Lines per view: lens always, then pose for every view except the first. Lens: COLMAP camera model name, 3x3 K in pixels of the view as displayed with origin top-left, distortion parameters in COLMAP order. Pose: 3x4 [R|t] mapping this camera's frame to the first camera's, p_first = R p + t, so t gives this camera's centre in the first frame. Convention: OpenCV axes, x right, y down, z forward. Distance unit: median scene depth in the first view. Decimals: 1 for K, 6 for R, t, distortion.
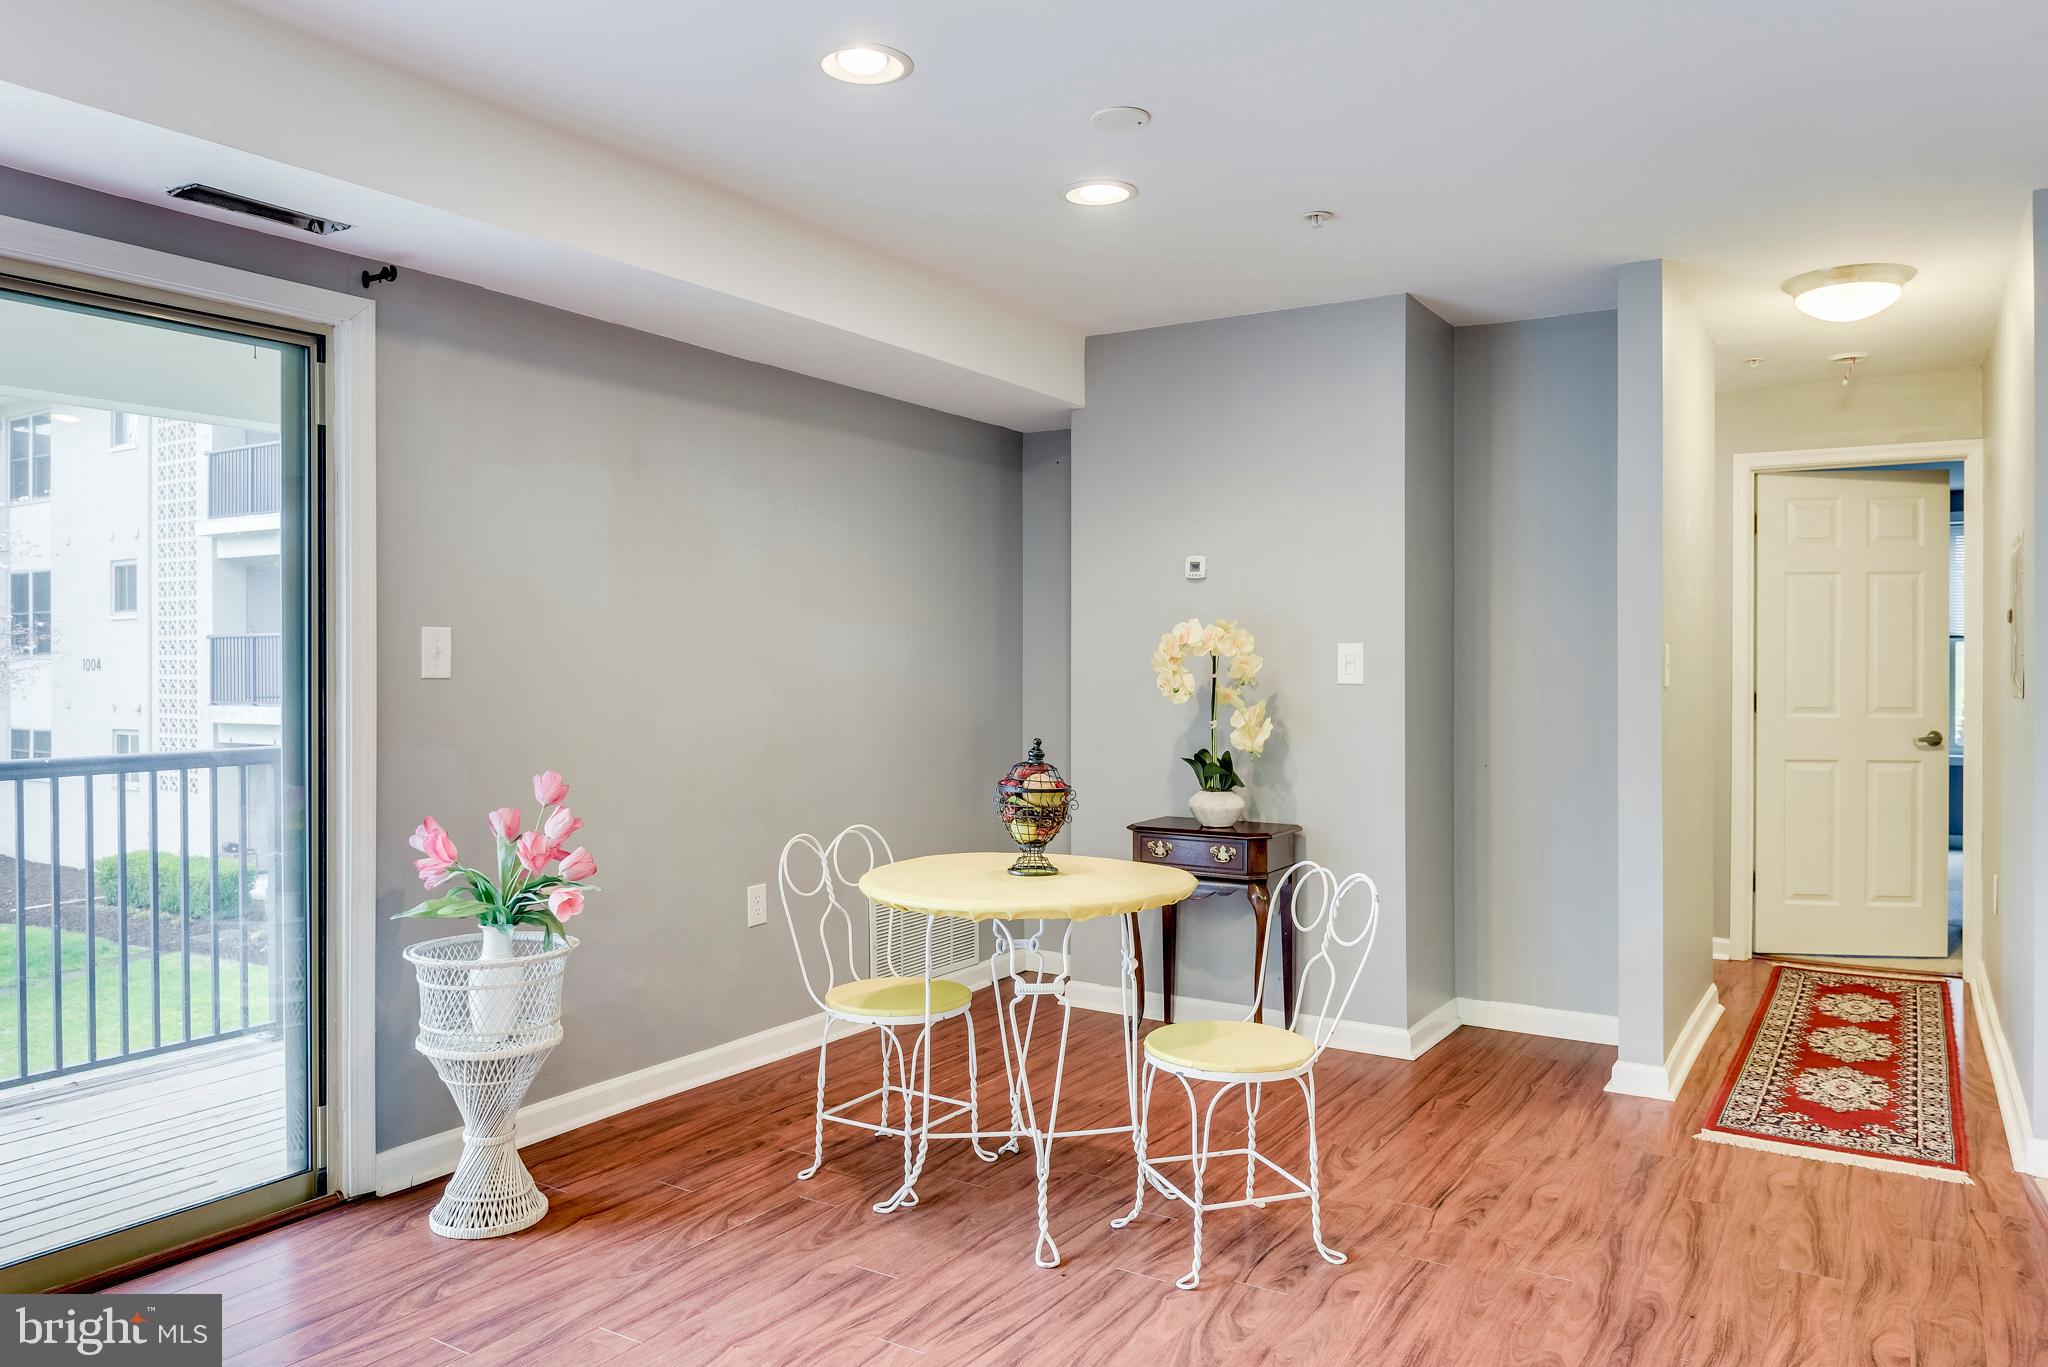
lens RADIAL K [[1397.6, 0, 1035.2], [0, 1397.6, 672.0], [0, 0, 1]] dist [-0.000433, -0.007715]
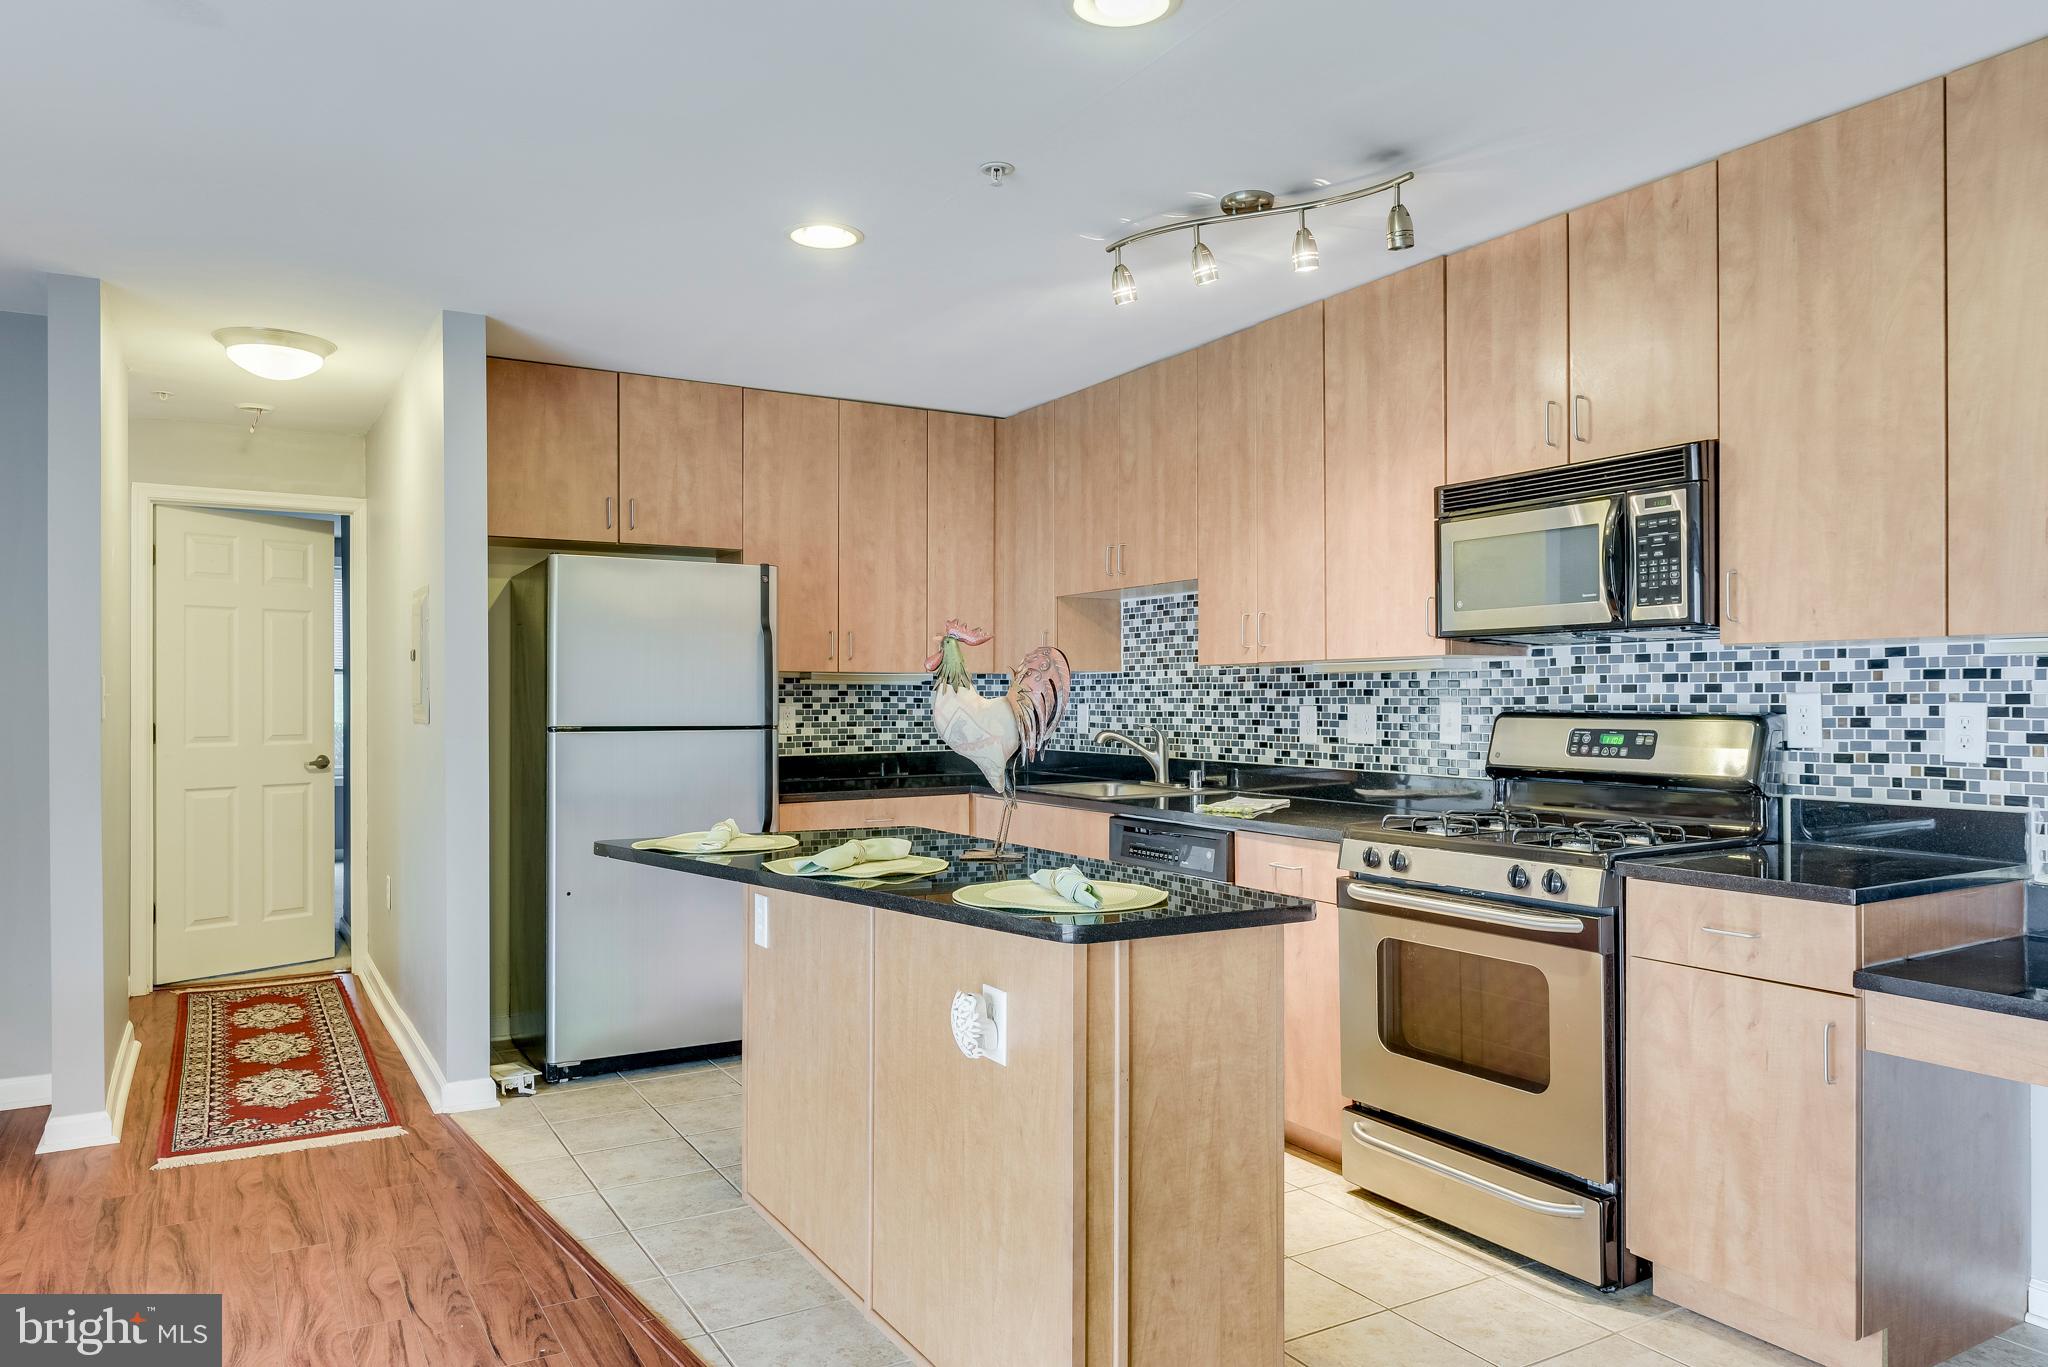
lens RADIAL K [[1378.4, 0, 1025.8], [0, 1378.4, 699.0], [0, 0, 1]] dist [0.033490, -0.025580]
pose [[0.466173, -0.003590, 0.884686, -0.132800], [0.005639, 0.999984, 0.001087, -0.001335], [-0.884676, 0.004482, 0.466186, -0.022620]]
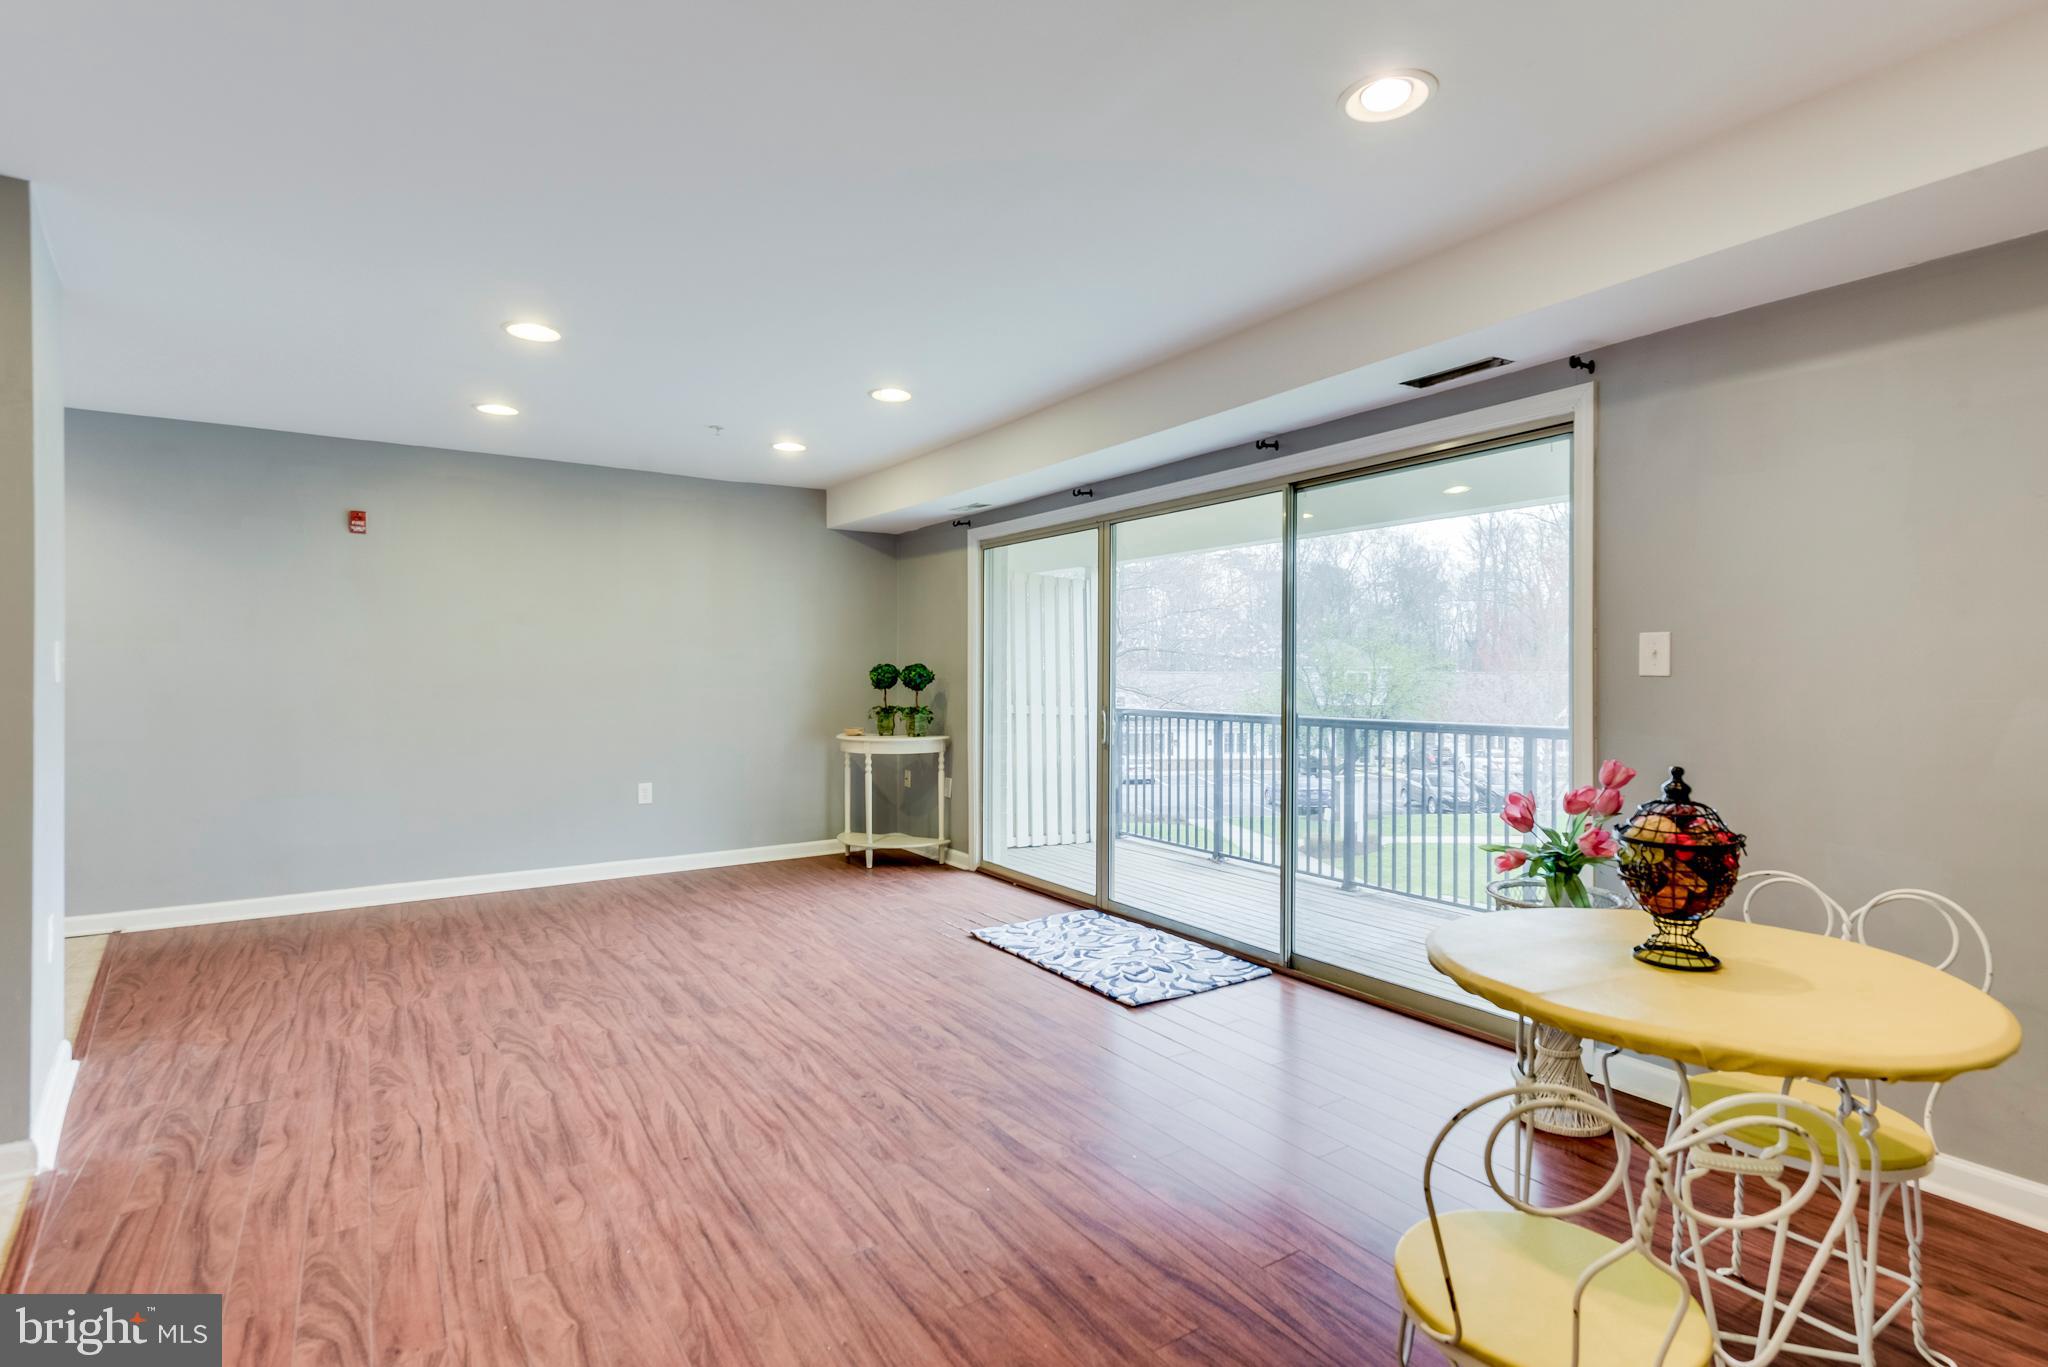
lens RADIAL K [[980.5, 0, 1021.6], [0, 980.5, 673.7], [0, 0, 1]] dist [0.013405, -0.003274]
pose [[-0.410838, 0.002394, -0.911705, 0.569105], [-0.003396, 0.999986, 0.004157, 0.001067], [0.911702, 0.004804, -0.410824, 0.892142]]
